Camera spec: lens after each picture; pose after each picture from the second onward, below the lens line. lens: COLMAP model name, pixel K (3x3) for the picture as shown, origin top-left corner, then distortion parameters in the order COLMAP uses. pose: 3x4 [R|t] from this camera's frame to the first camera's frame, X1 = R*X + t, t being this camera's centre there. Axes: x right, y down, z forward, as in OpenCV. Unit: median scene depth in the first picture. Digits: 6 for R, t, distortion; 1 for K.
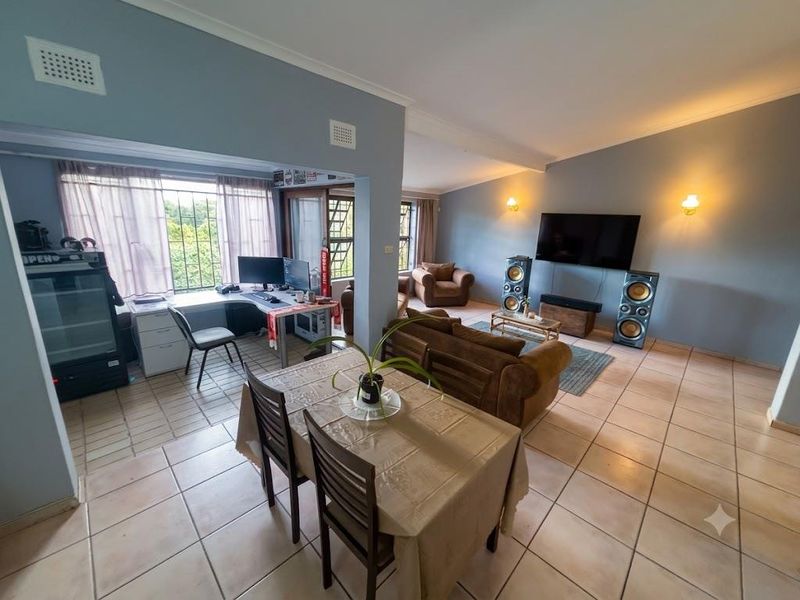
lens RADIAL K [[326.8, 0, 395.3], [0, 326.8, 297.8], [0, 0, 1]] dist [0.000096, 0.000532]
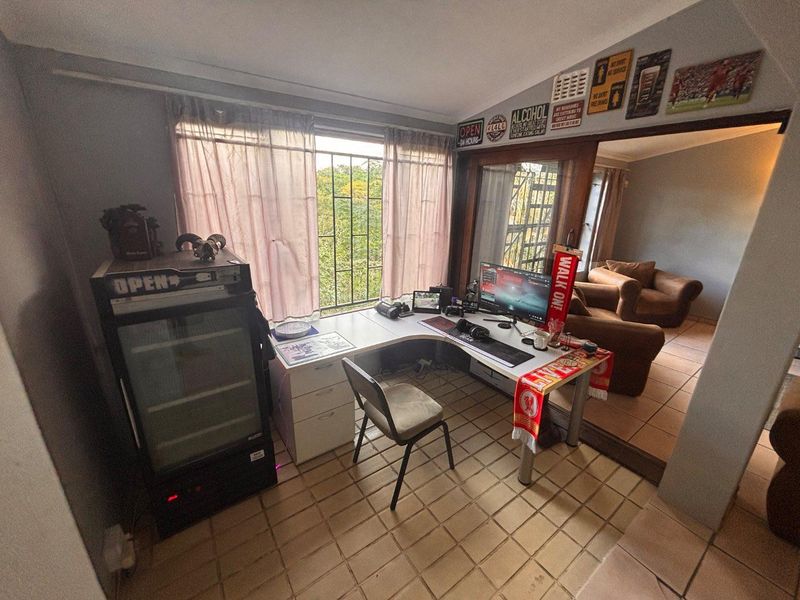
lens RADIAL K [[326.8, 0, 395.3], [0, 326.8, 297.8], [0, 0, 1]] dist [0.000096, 0.000532]
pose [[0.985460, 0.043577, -0.164223, -0.498539], [-0.033864, 0.997533, 0.061491, -0.111359], [0.166498, -0.055036, 0.984505, 0.450401]]
